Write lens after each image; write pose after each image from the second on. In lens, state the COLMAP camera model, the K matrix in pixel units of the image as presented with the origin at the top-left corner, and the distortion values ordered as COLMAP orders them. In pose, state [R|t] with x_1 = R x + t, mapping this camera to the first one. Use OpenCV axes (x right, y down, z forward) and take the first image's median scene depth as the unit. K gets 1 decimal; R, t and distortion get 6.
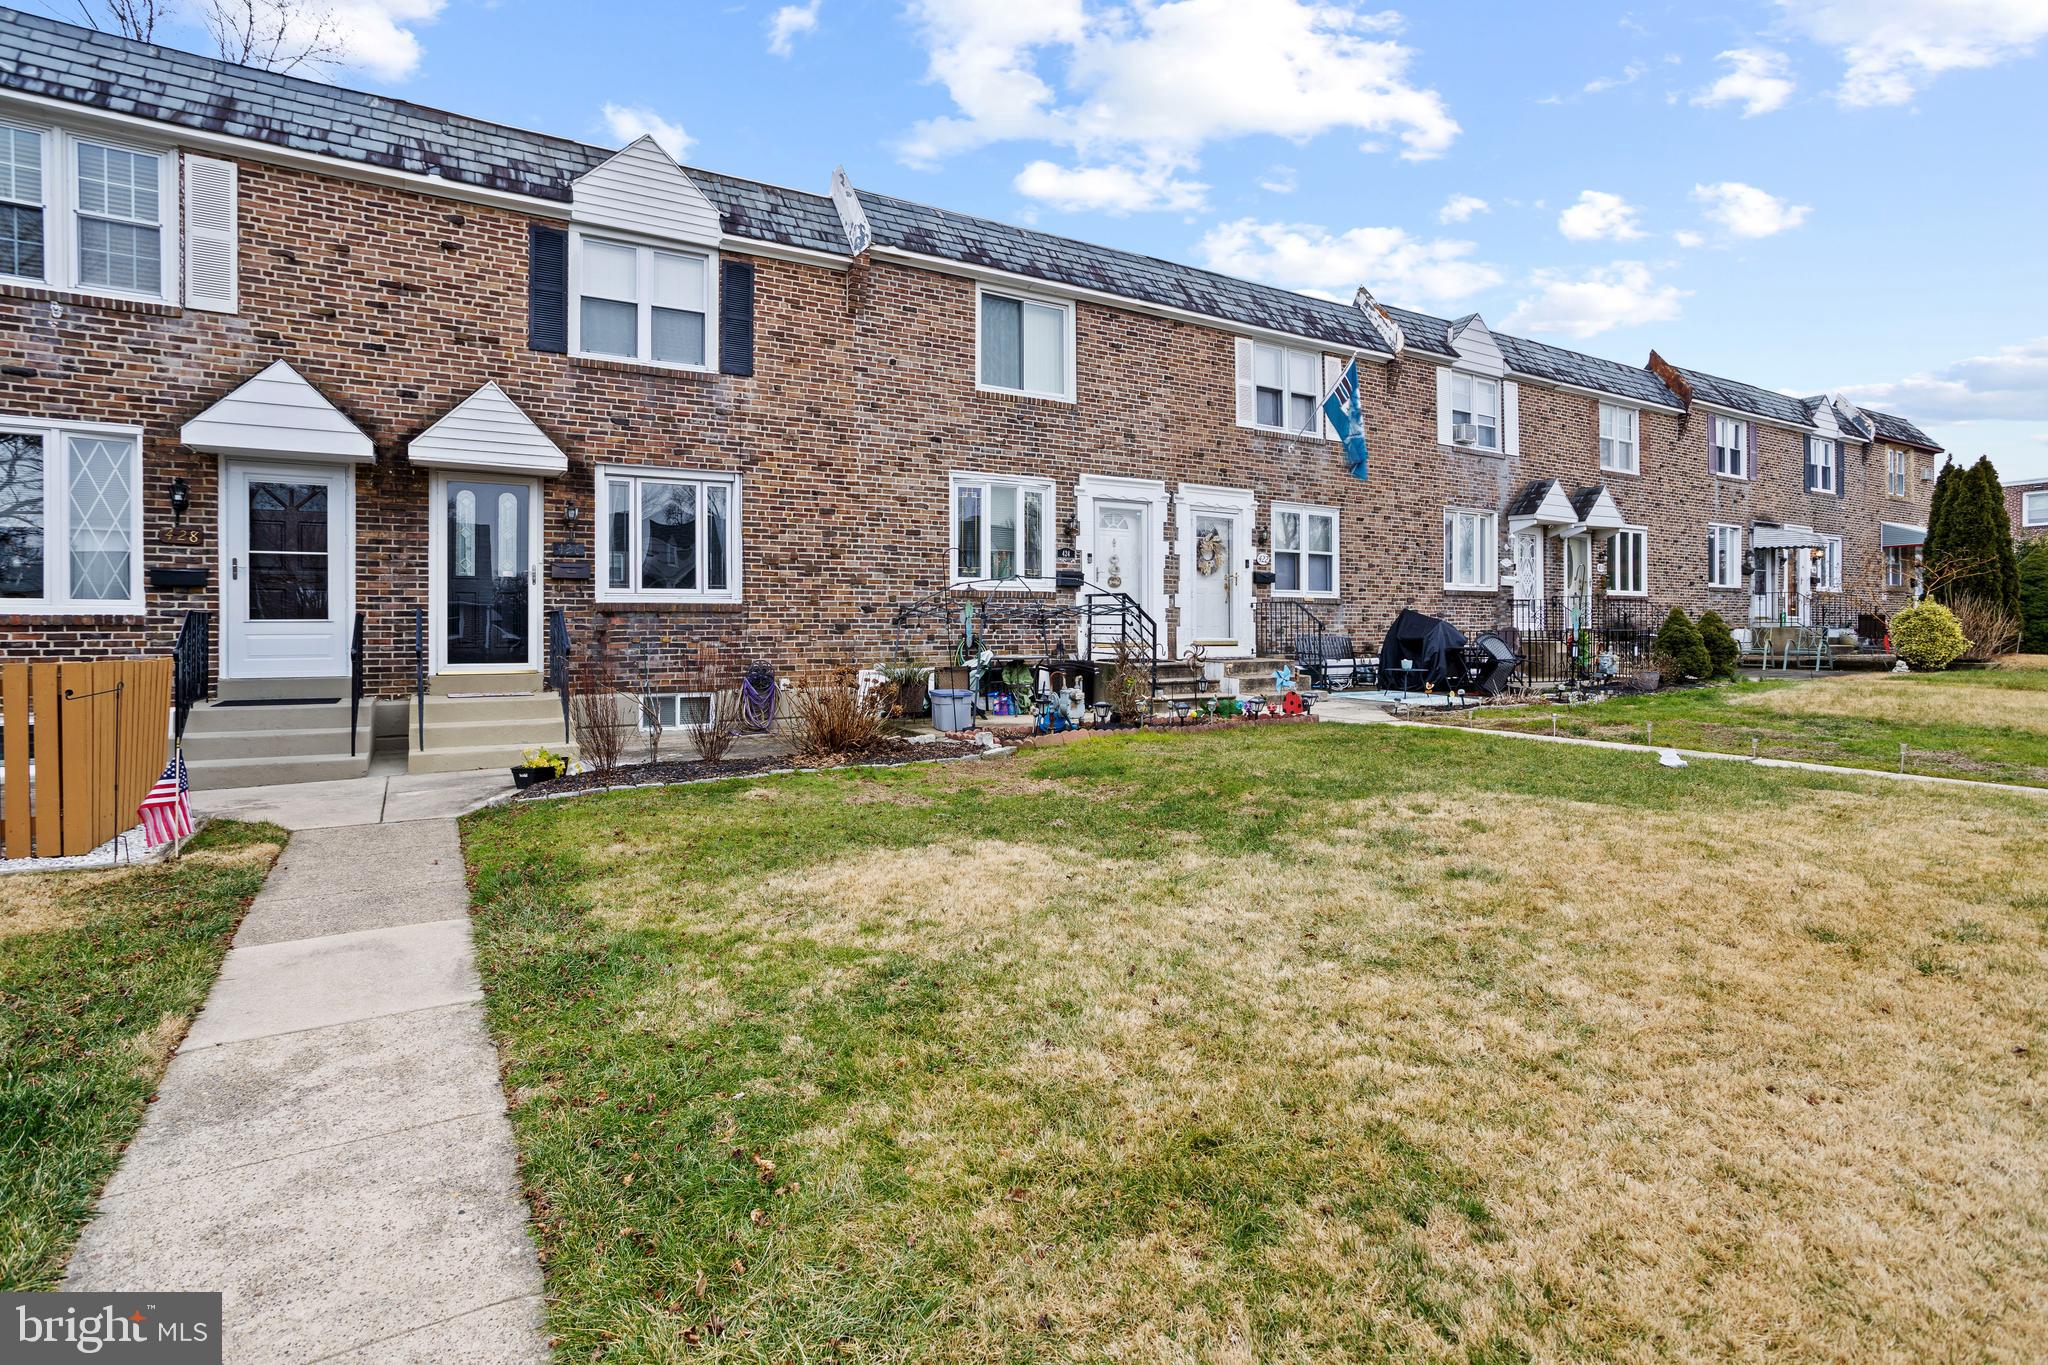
lens RADIAL K [[986.3, 0, 991.5], [0, 986.3, 628.1], [0, 0, 1]] dist [-0.041595, 0.023885]
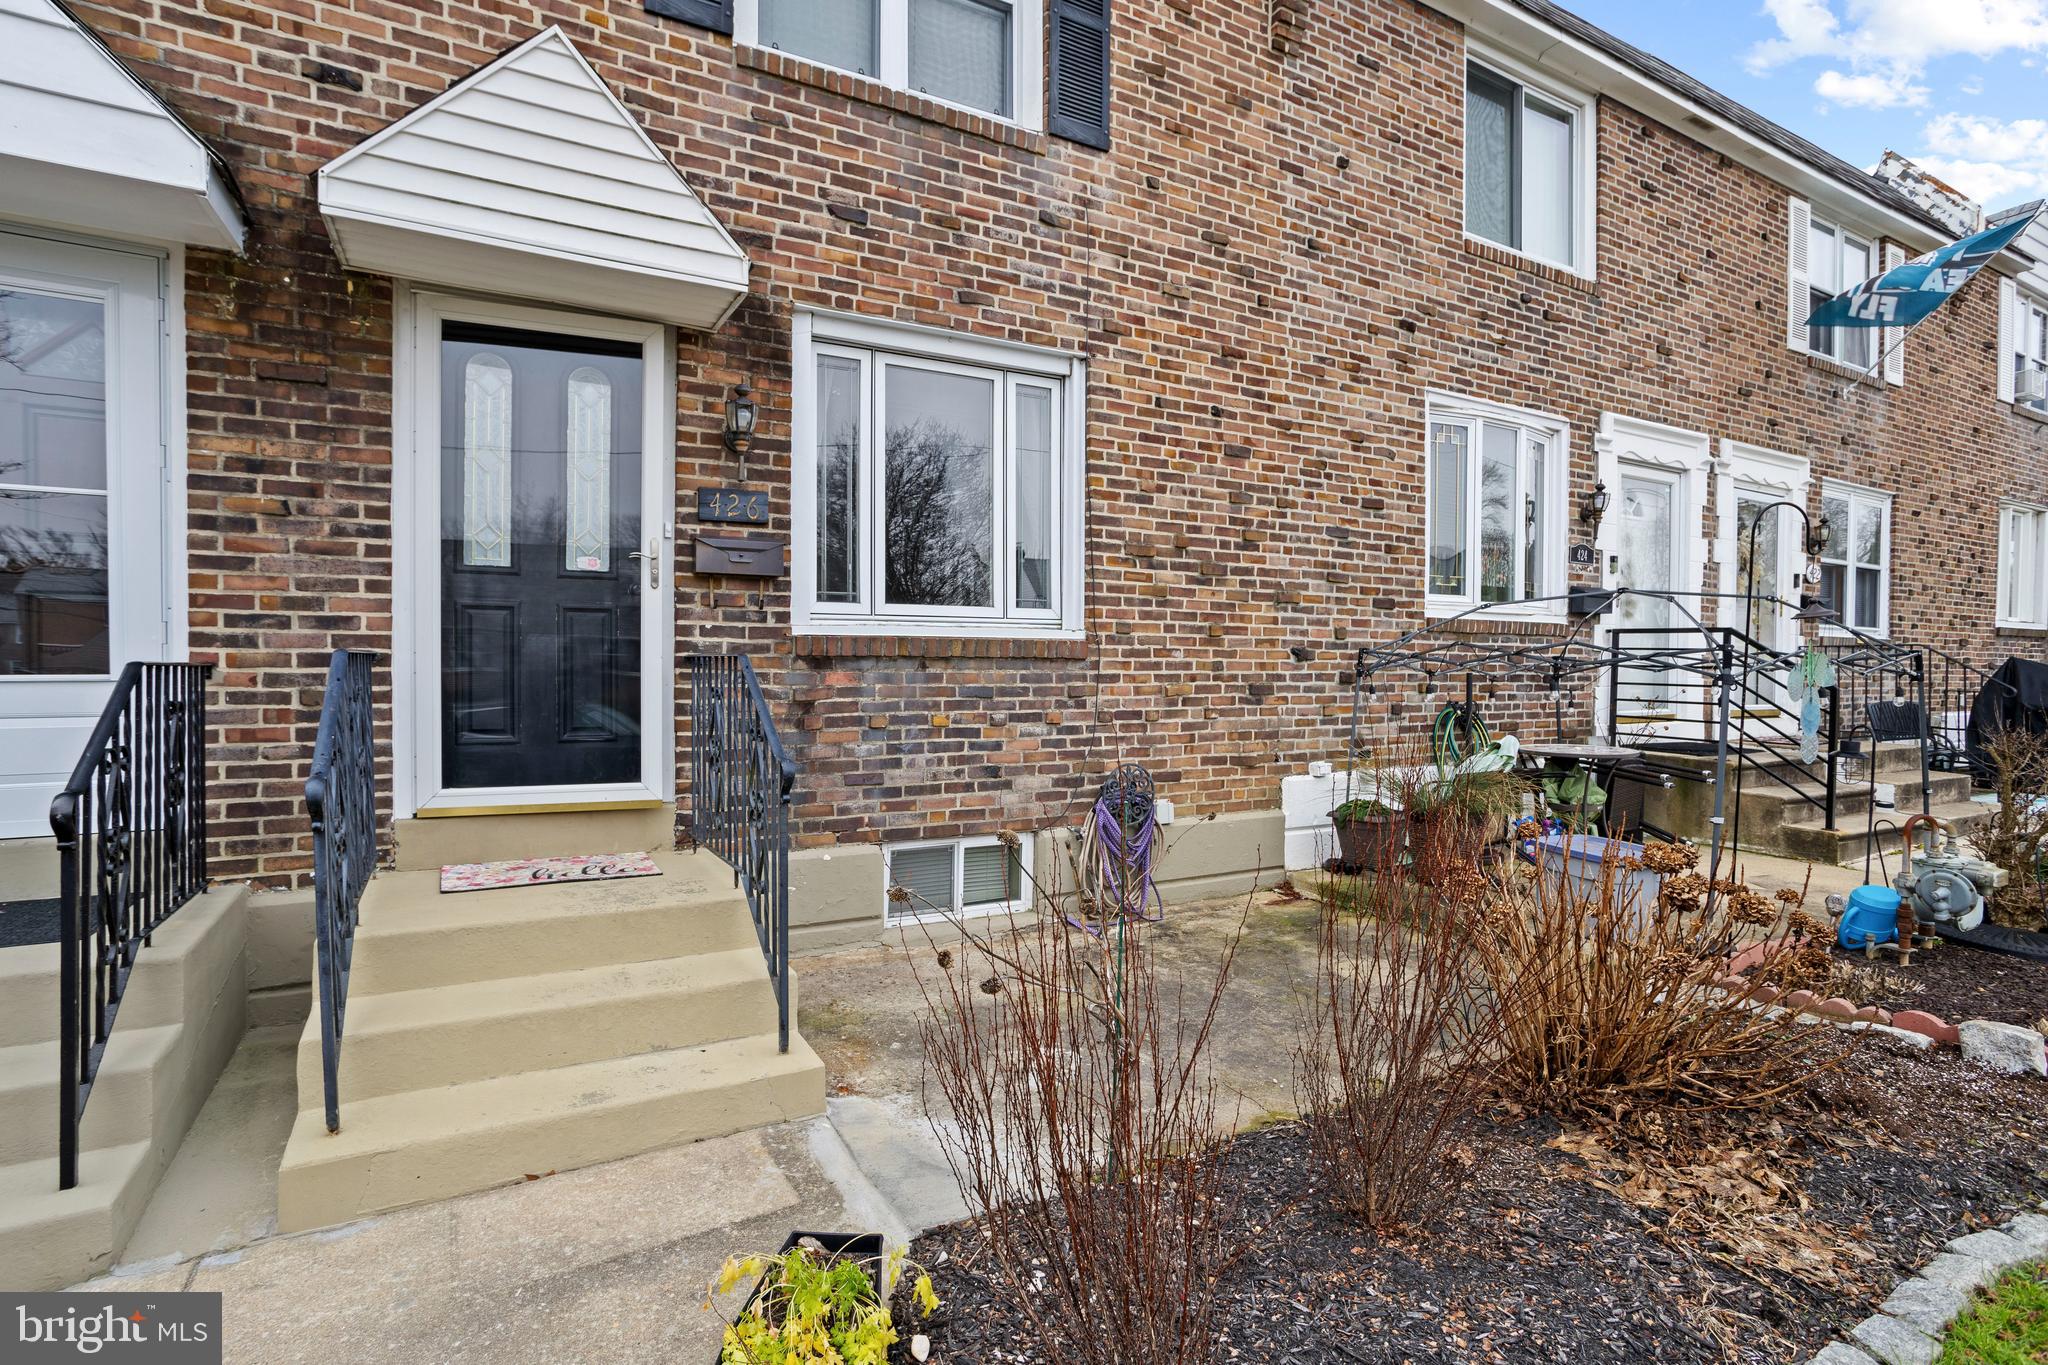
lens RADIAL K [[986.3, 0, 1002.3], [0, 986.3, 685.2], [0, 0, 1]] dist [-0.041595, 0.023885]
pose [[0.999698, 0.007758, -0.023332, -0.289641], [-0.007374, 0.999837, 0.016502, -0.011474], [0.023457, -0.016325, 0.999592, 0.550326]]
